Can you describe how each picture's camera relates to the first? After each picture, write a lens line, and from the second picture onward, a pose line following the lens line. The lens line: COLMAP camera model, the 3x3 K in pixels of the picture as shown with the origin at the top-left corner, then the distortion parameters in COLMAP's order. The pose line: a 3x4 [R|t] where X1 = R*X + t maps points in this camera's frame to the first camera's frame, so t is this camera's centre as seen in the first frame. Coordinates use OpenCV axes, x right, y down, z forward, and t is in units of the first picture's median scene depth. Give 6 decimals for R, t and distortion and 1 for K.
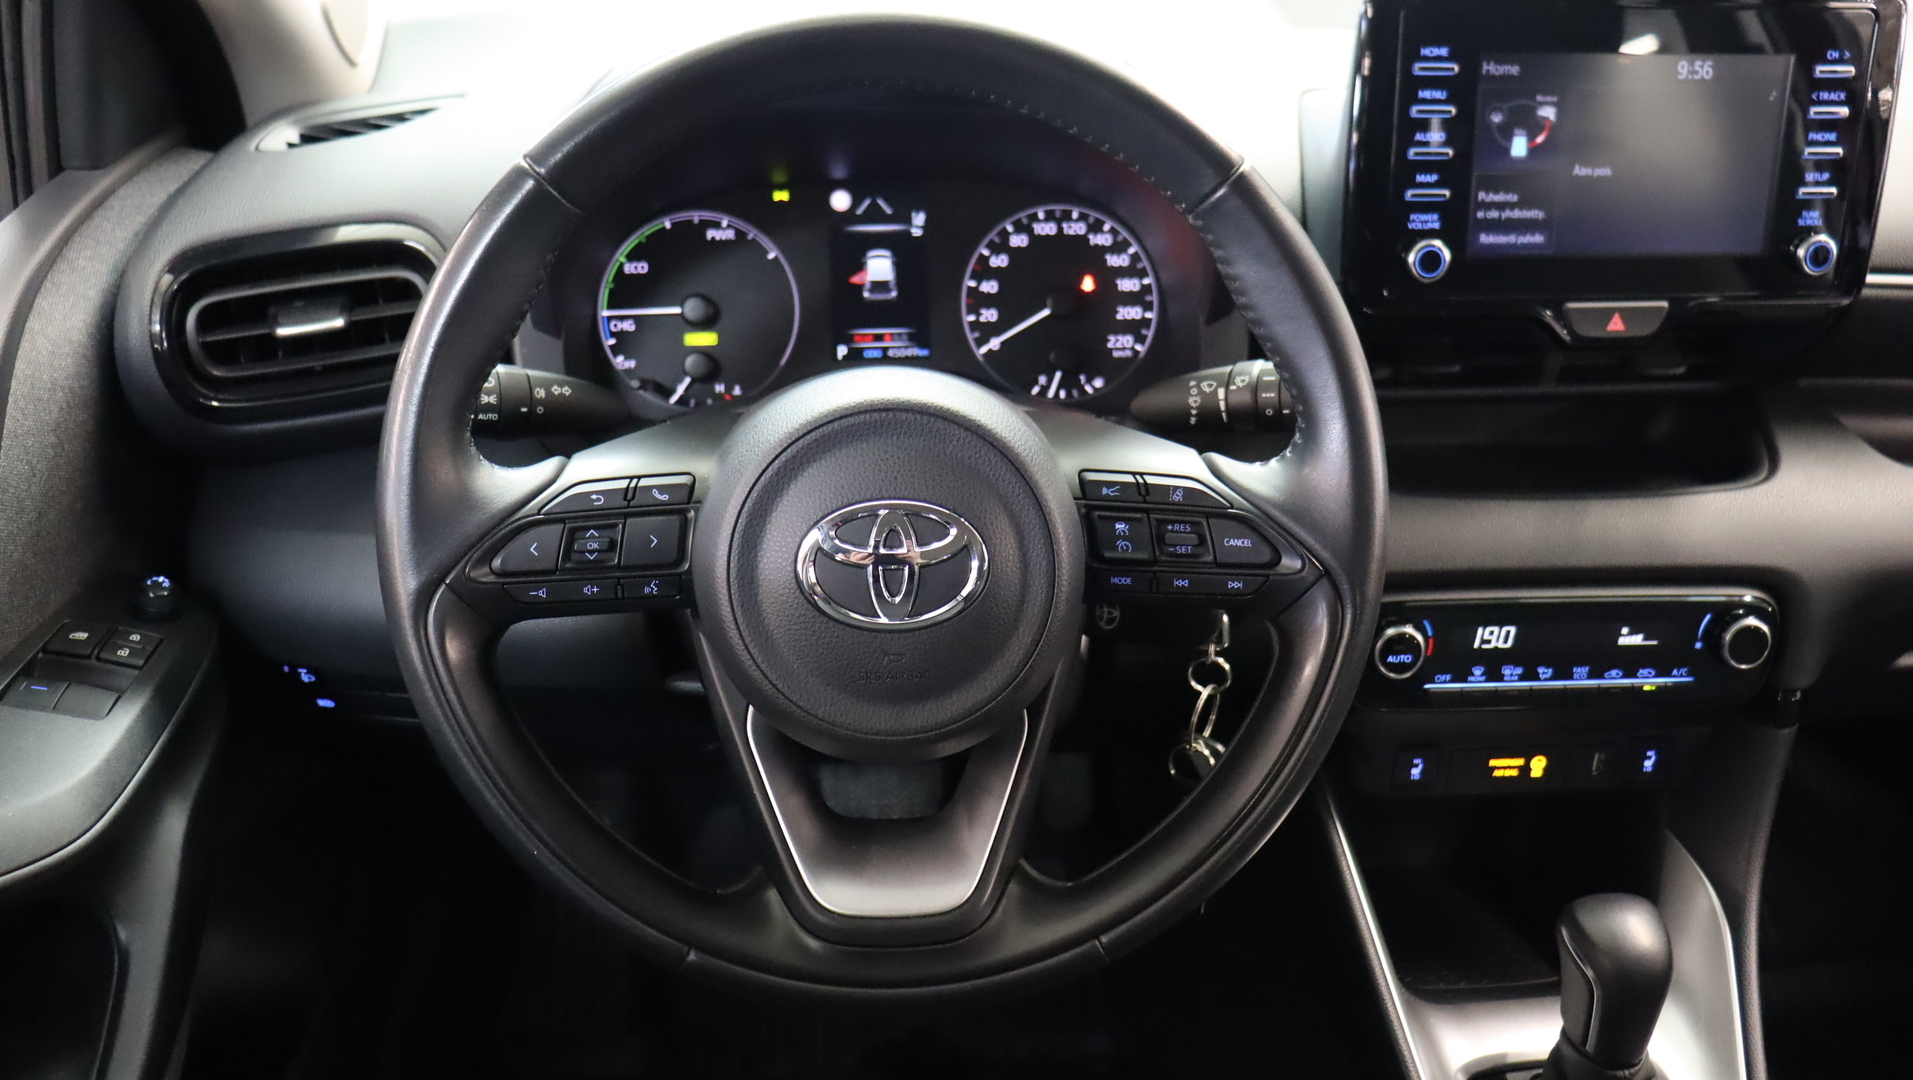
lens RADIAL K [[1605.2, 0, 947.1], [0, 1605.2, 527.3], [0, 0, 1]] dist [-0.183844, 0.138767]
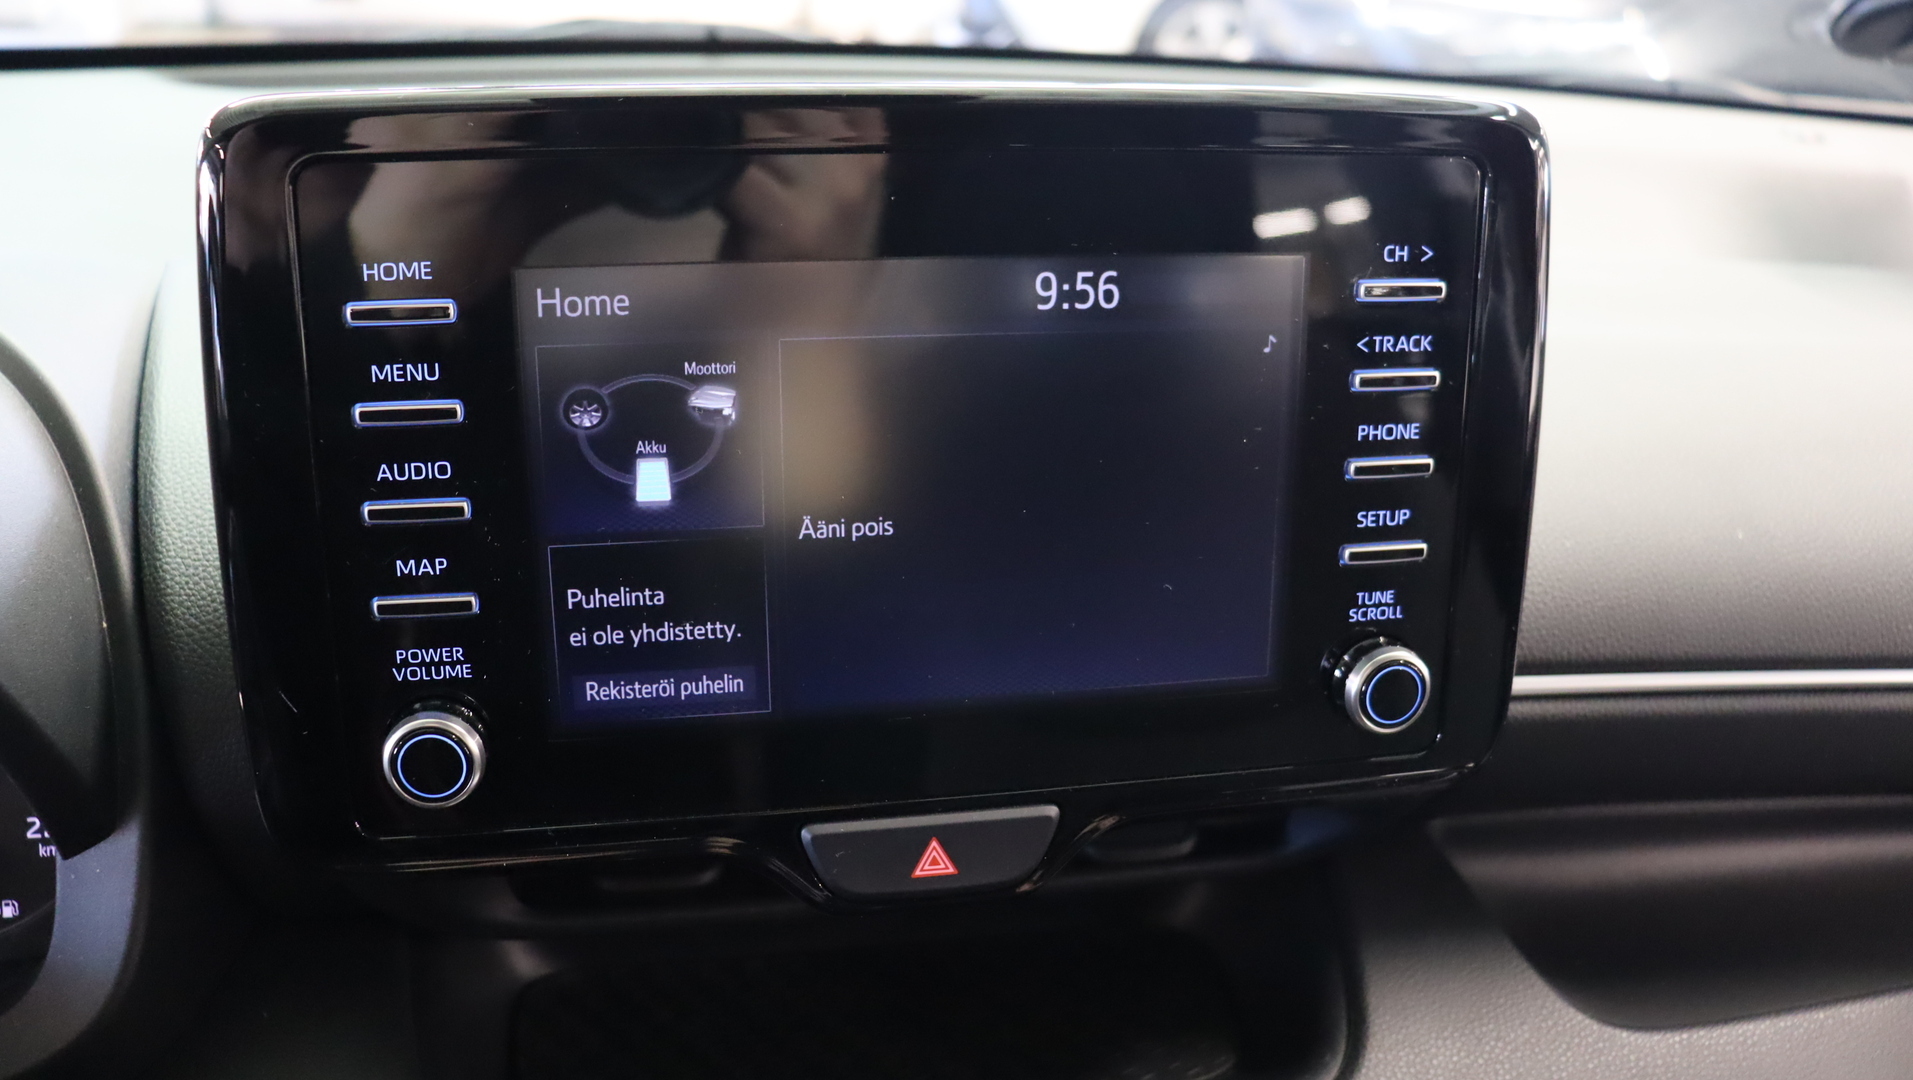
lens RADIAL K [[1605.2, 0, 972.1], [0, 1605.2, 537.7], [0, 0, 1]] dist [-0.183844, 0.138767]
pose [[0.993152, -0.013379, 0.116064, 0.398810], [0.021645, 0.997294, -0.070255, -0.195065], [-0.114810, 0.072286, 0.990754, 0.556690]]
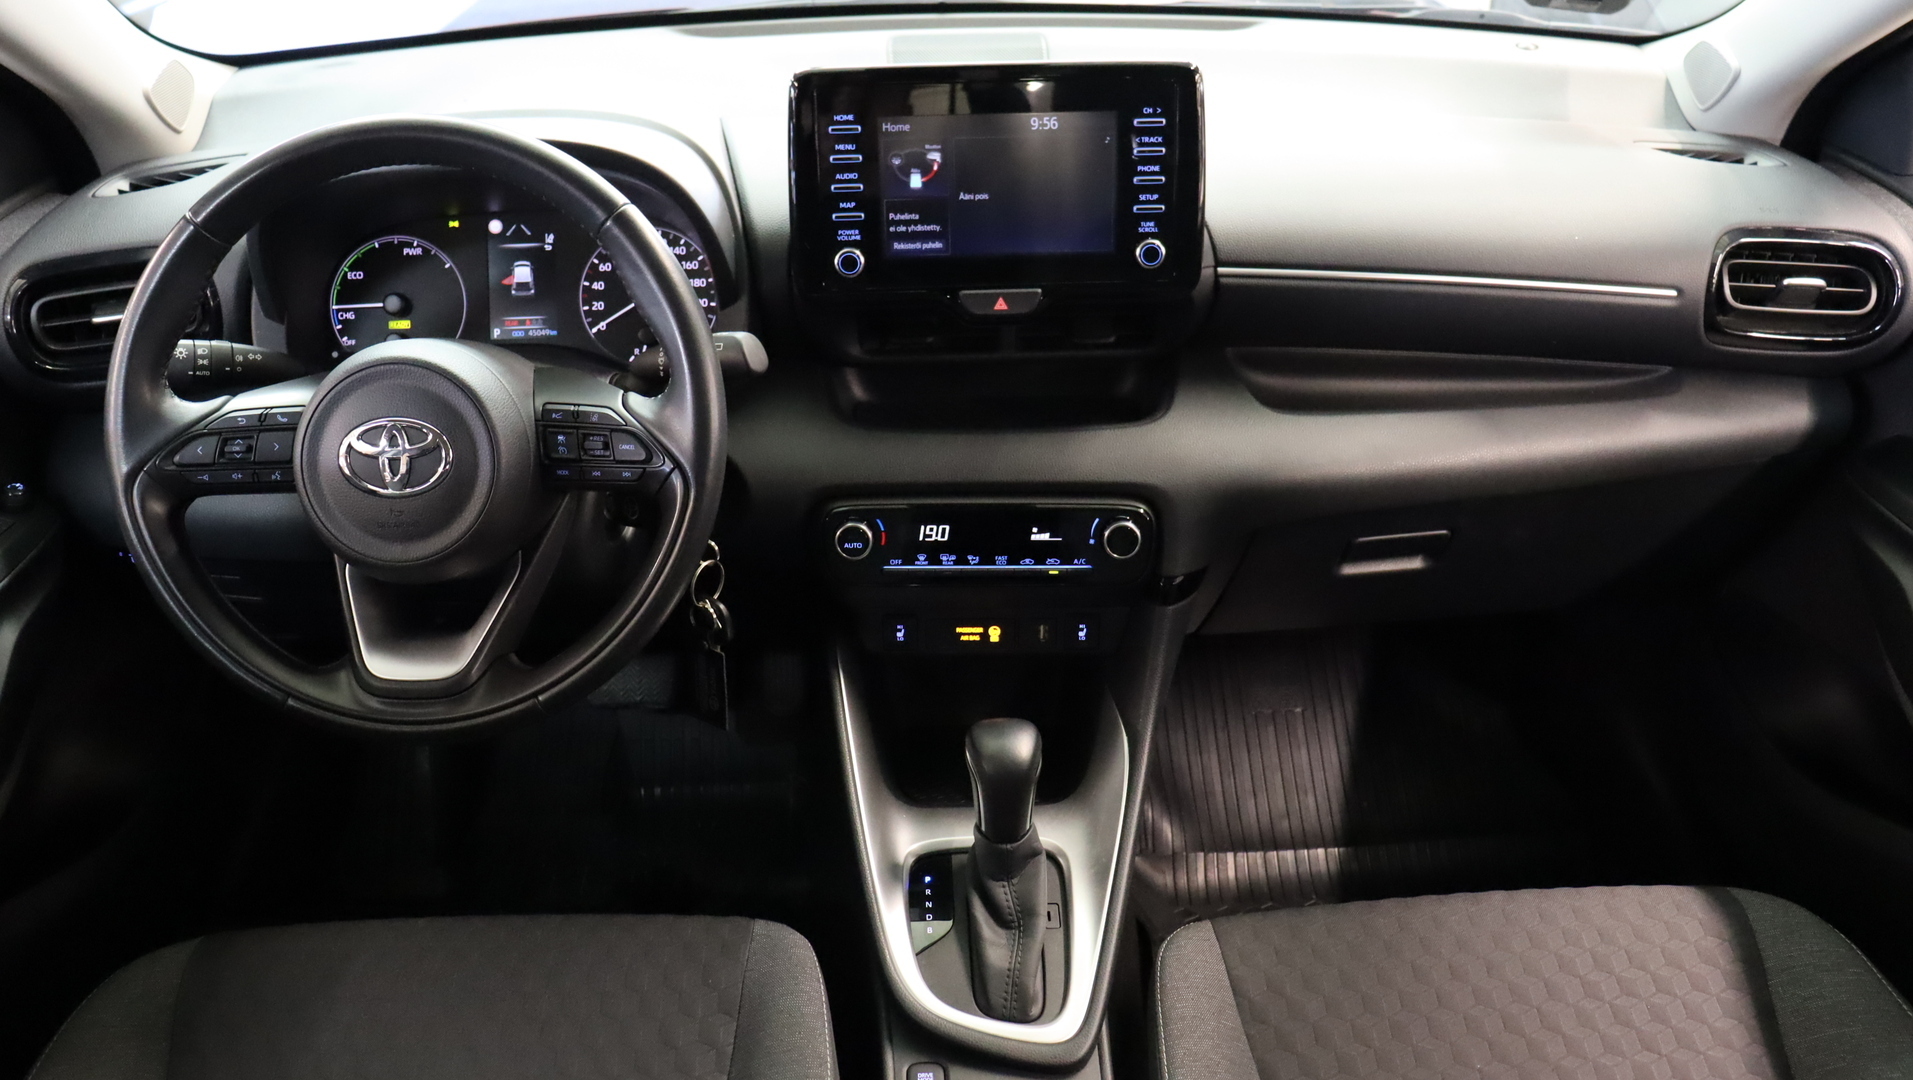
lens RADIAL K [[1605.2, 0, 950.3], [0, 1605.2, 533.8], [0, 0, 1]] dist [-0.183844, 0.138767]
pose [[0.999141, 0.005369, -0.041085, 0.455298], [-0.005171, 0.999975, 0.004924, 0.068928], [0.041110, -0.004707, 0.999144, -0.444008]]
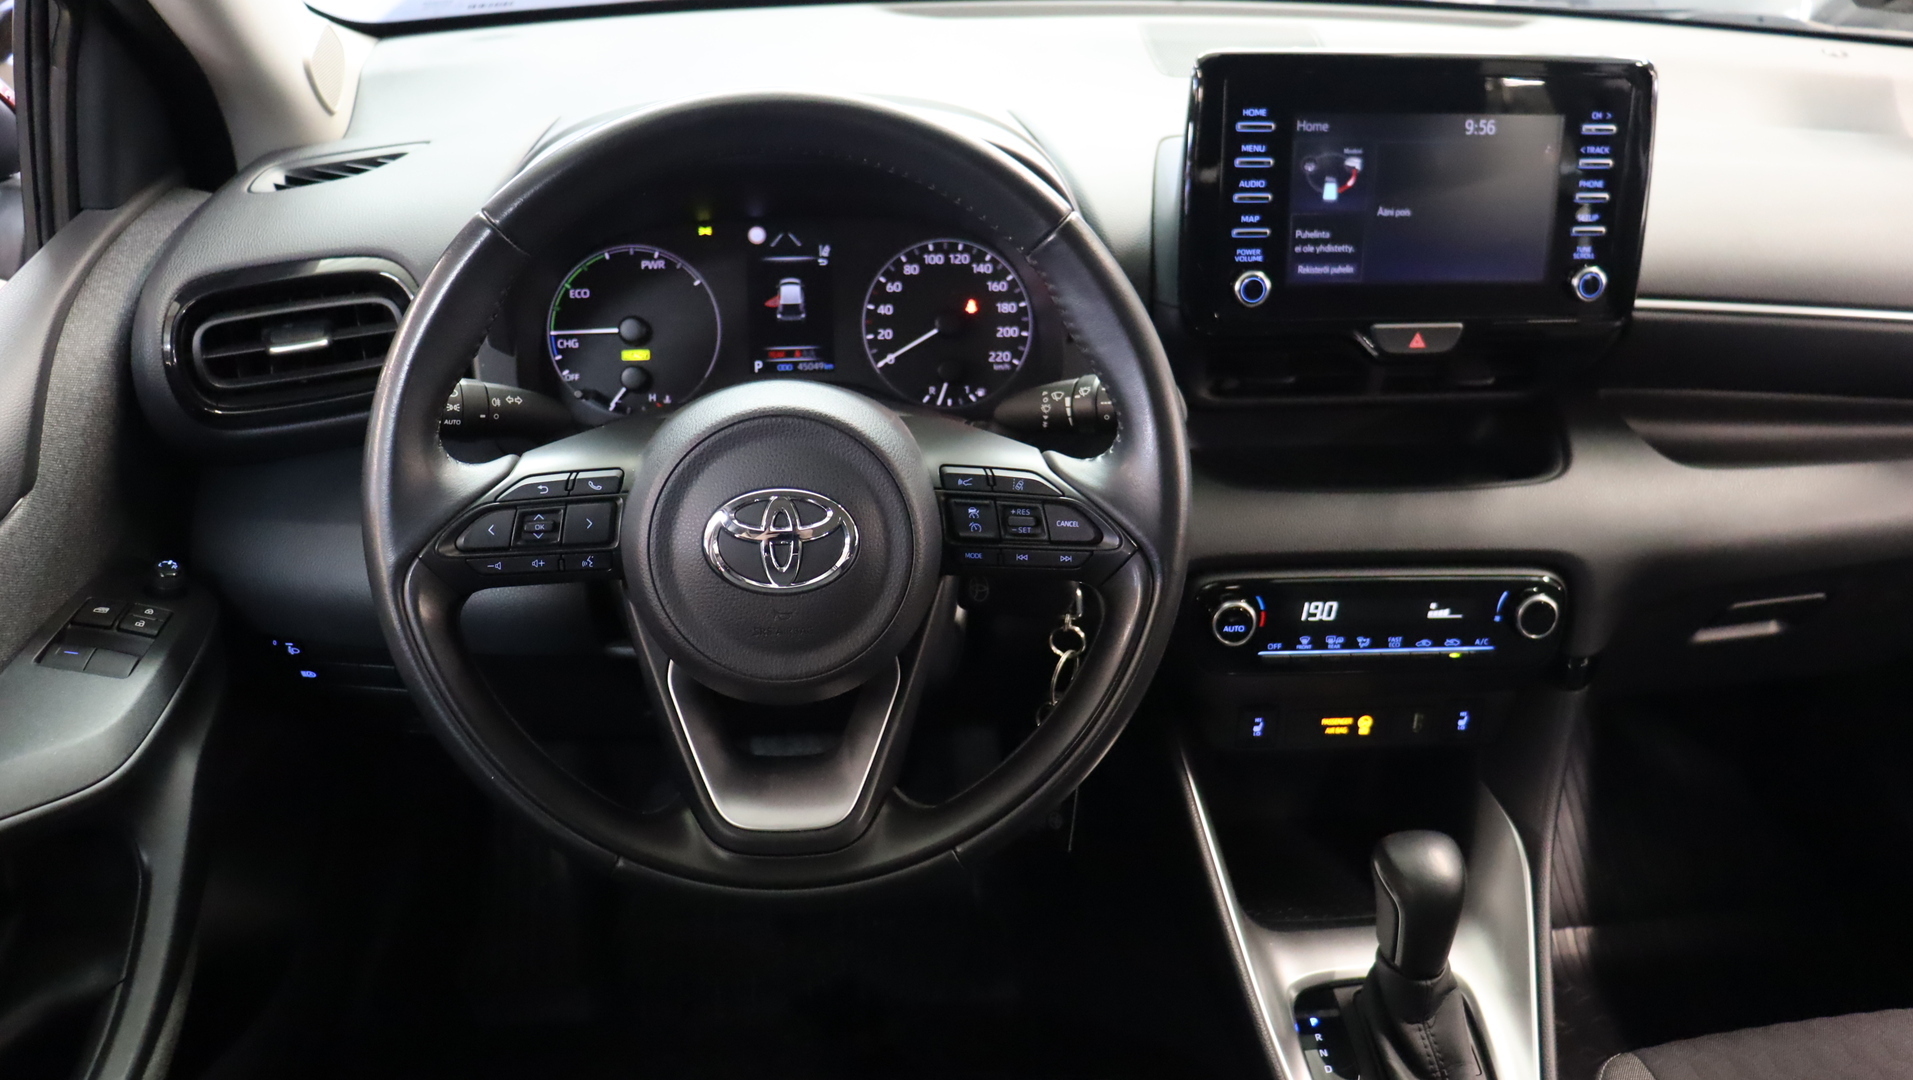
lens RADIAL K [[1605.2, 0, 956.4], [0, 1605.2, 545.0], [0, 0, 1]] dist [-0.183844, 0.138767]
pose [[0.999530, -0.001956, 0.030584, 0.047907], [0.001788, 0.999983, 0.005525, 0.015099], [-0.030594, -0.005467, 0.999517, -0.181003]]
